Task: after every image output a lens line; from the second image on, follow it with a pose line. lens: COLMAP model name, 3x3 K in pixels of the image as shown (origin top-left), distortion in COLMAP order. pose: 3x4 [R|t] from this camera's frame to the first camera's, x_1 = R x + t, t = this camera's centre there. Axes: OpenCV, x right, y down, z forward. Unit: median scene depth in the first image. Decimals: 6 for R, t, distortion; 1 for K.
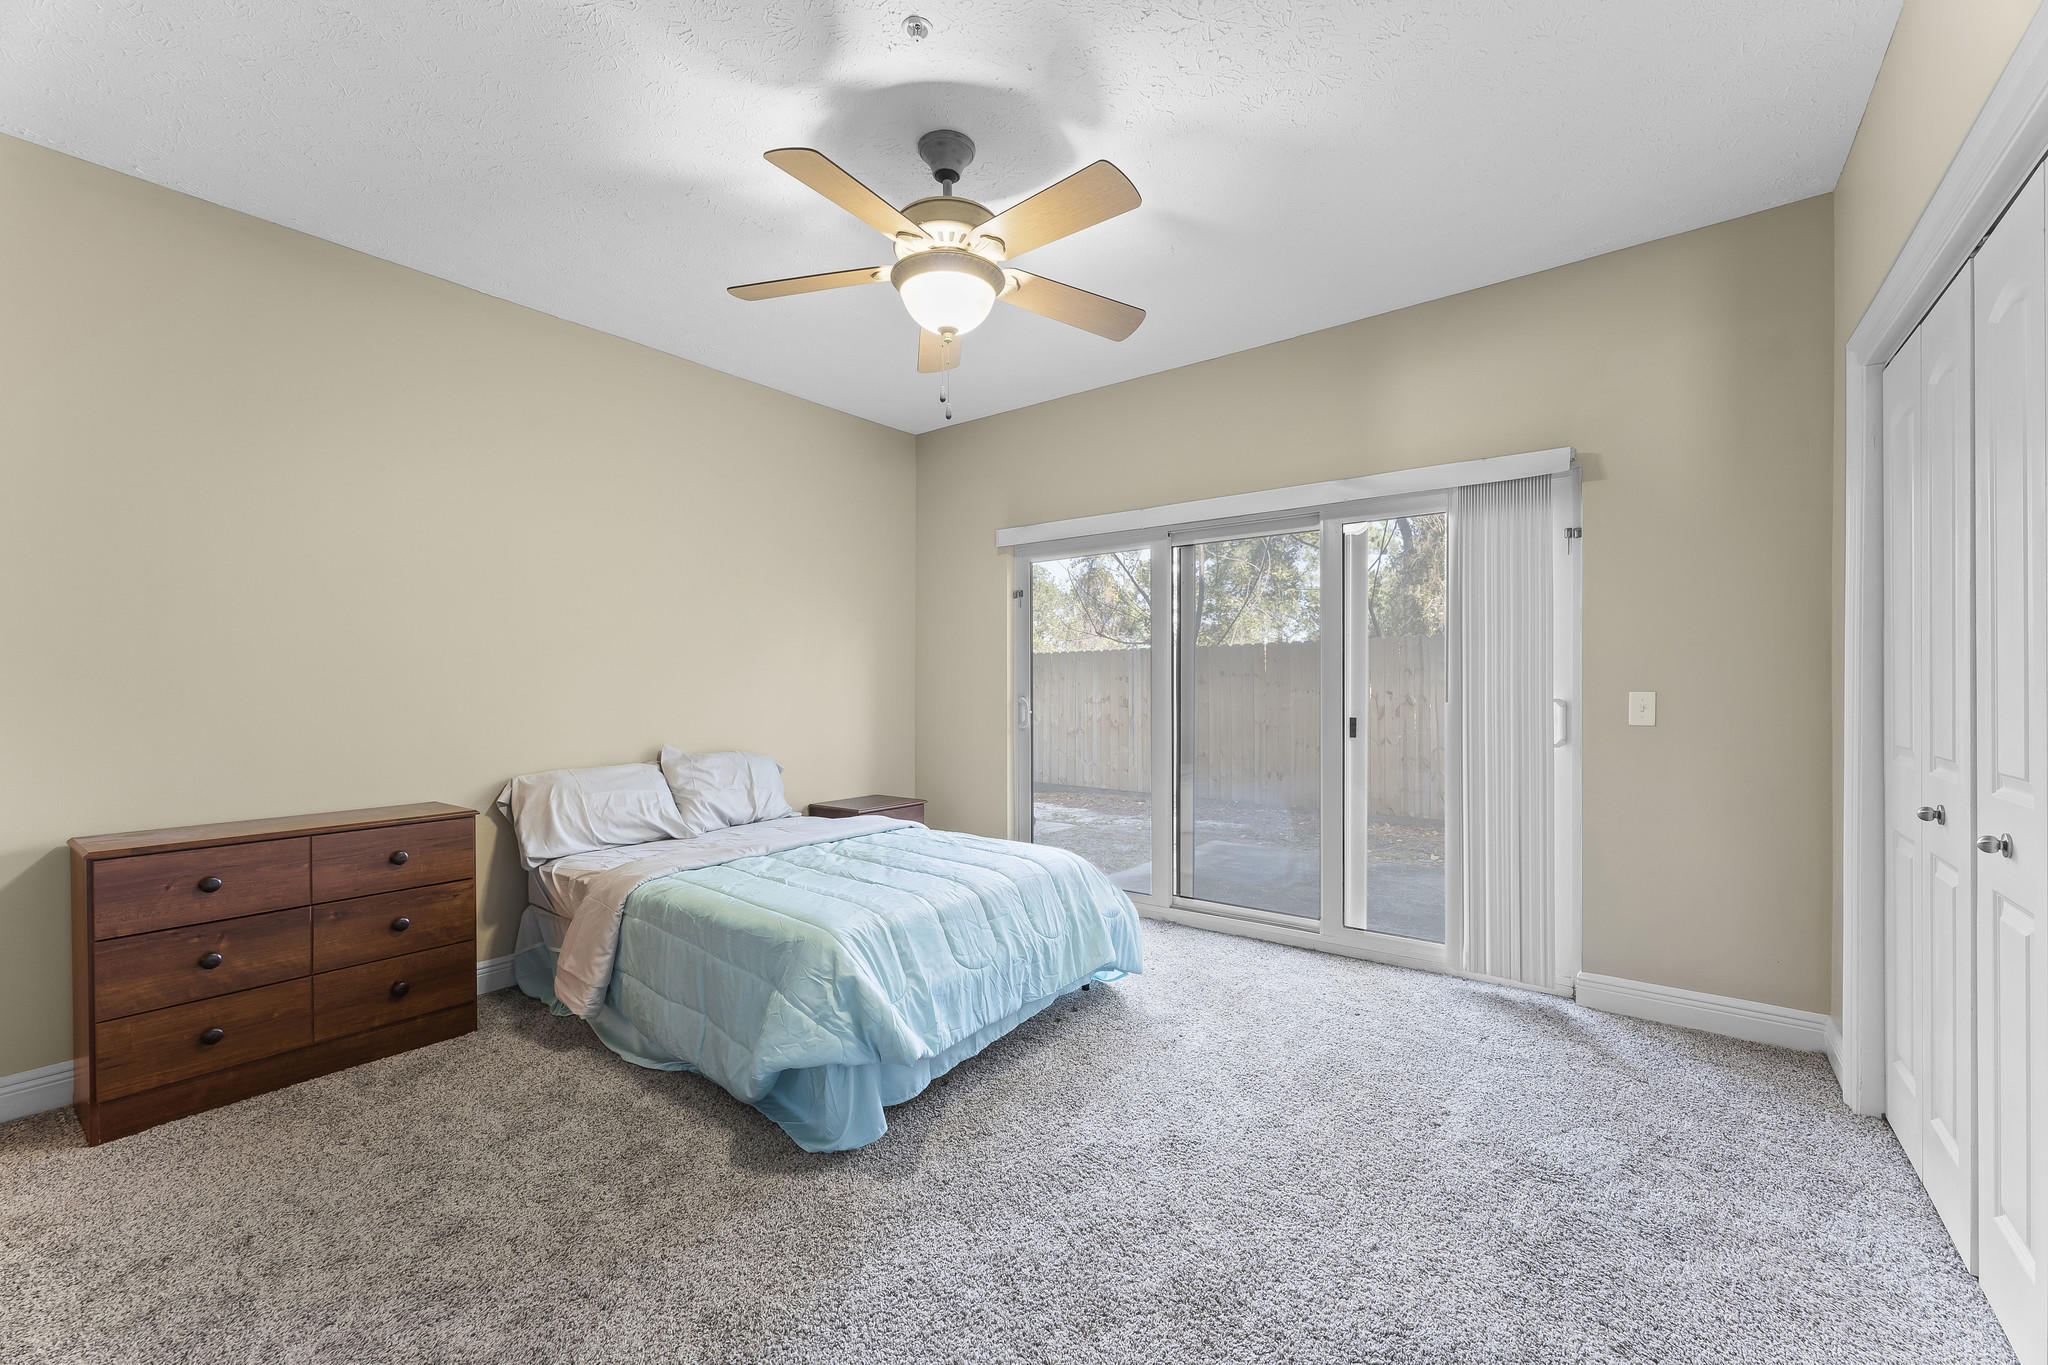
lens RADIAL K [[818.4, 0, 1024.0], [0, 818.4, 682.5], [0, 0, 1]] dist [0.003713, 0.000328]
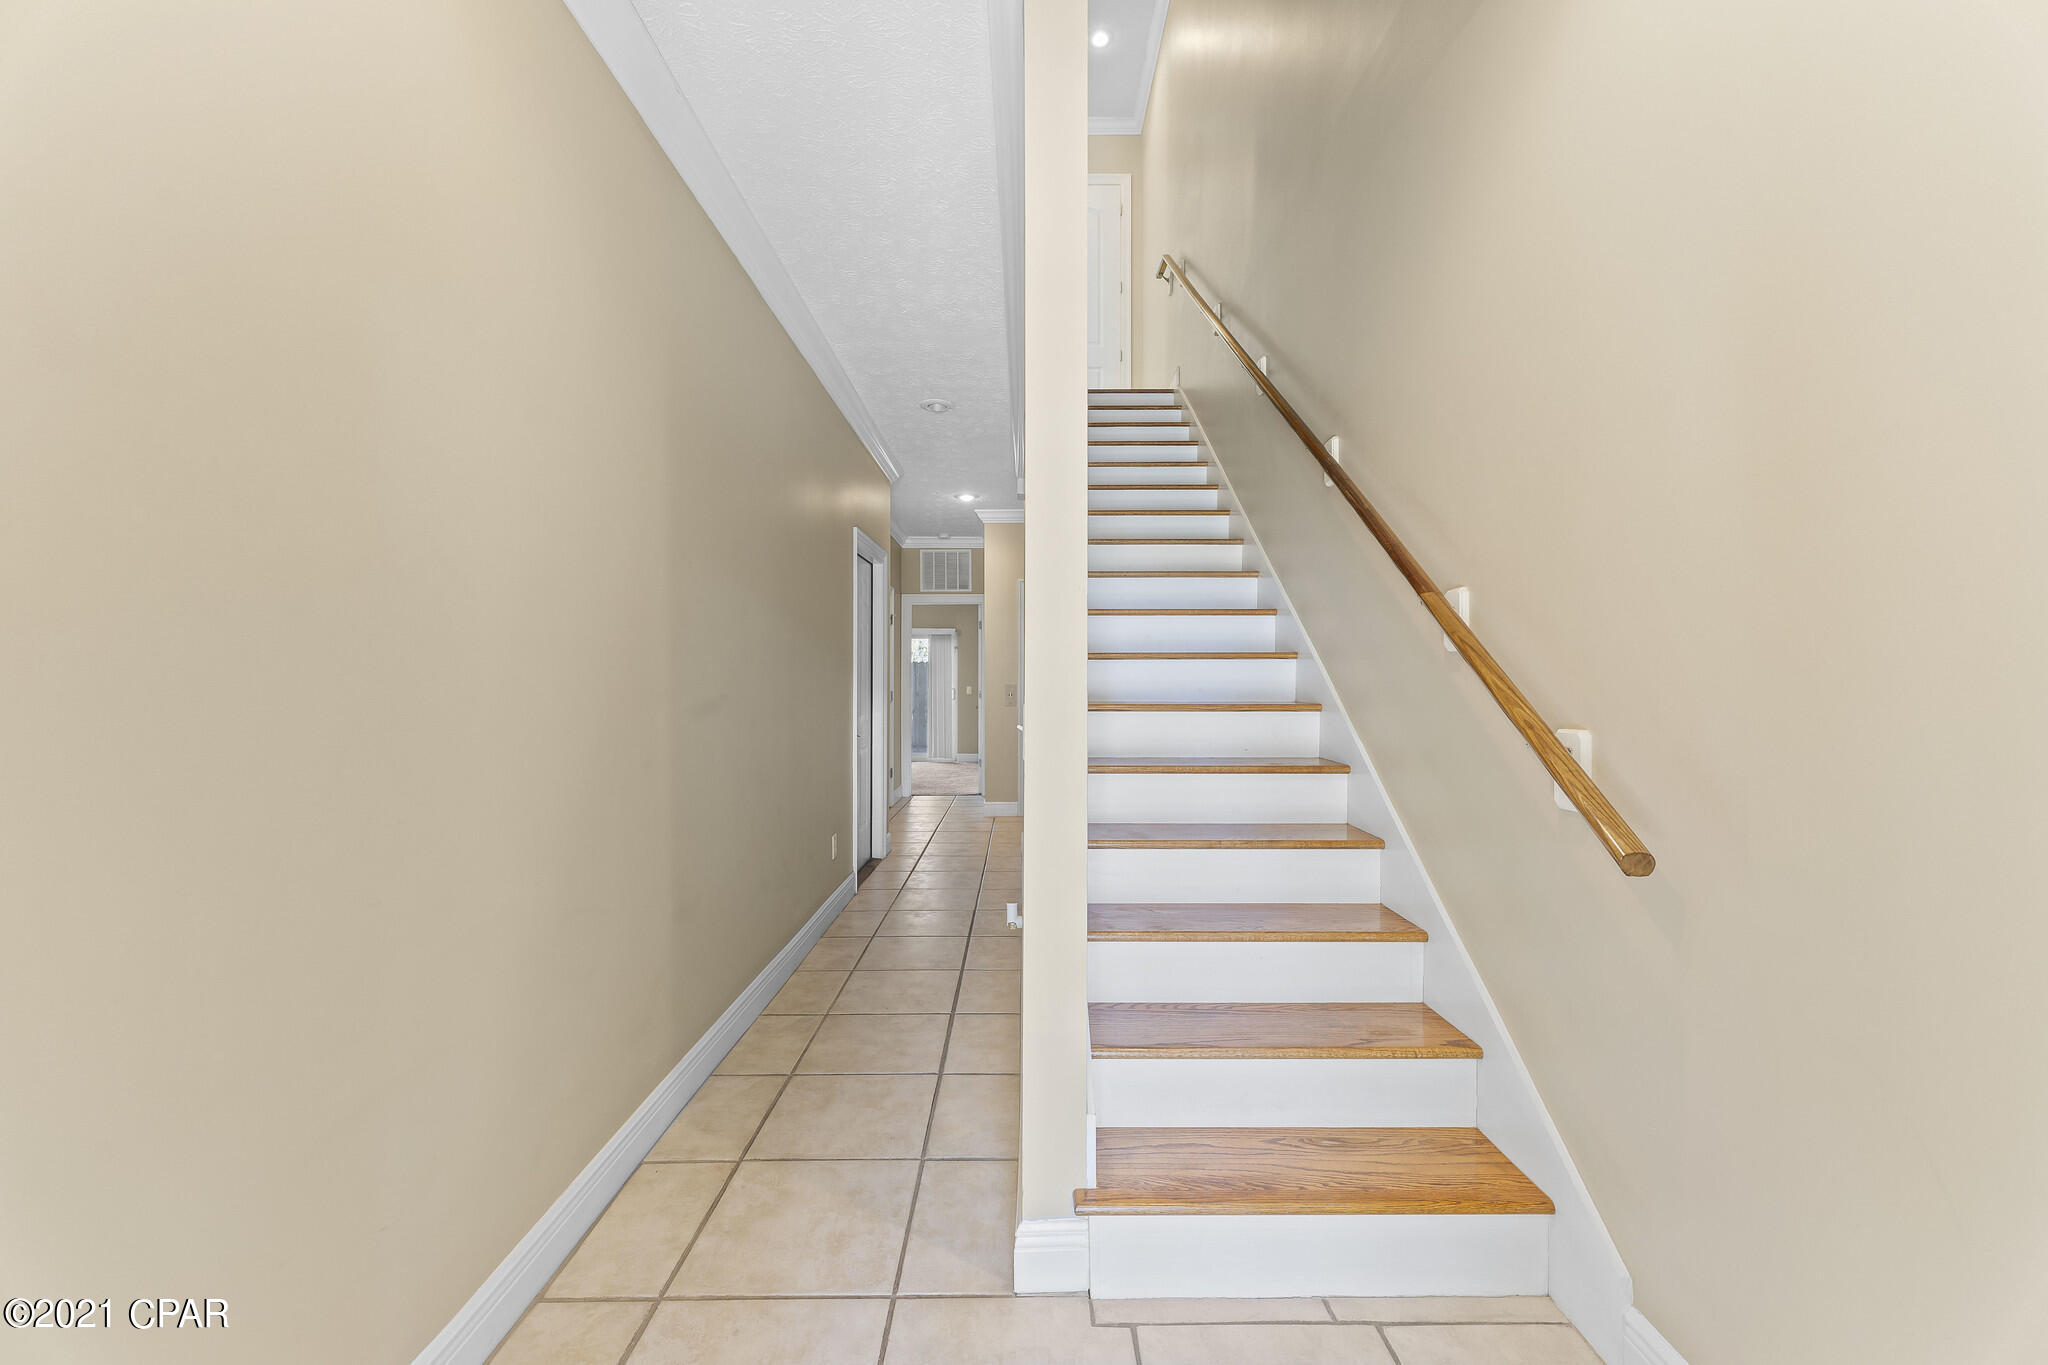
lens RADIAL K [[818.4, 0, 1024.0], [0, 818.4, 682.5], [0, 0, 1]] dist [0.003713, 0.000328]
pose [[0.791831, 0.006469, 0.610706, -1.591739], [-0.004862, 0.999979, -0.004288, 0.008525], [-0.610720, 0.000426, 0.791846, -2.502715]]
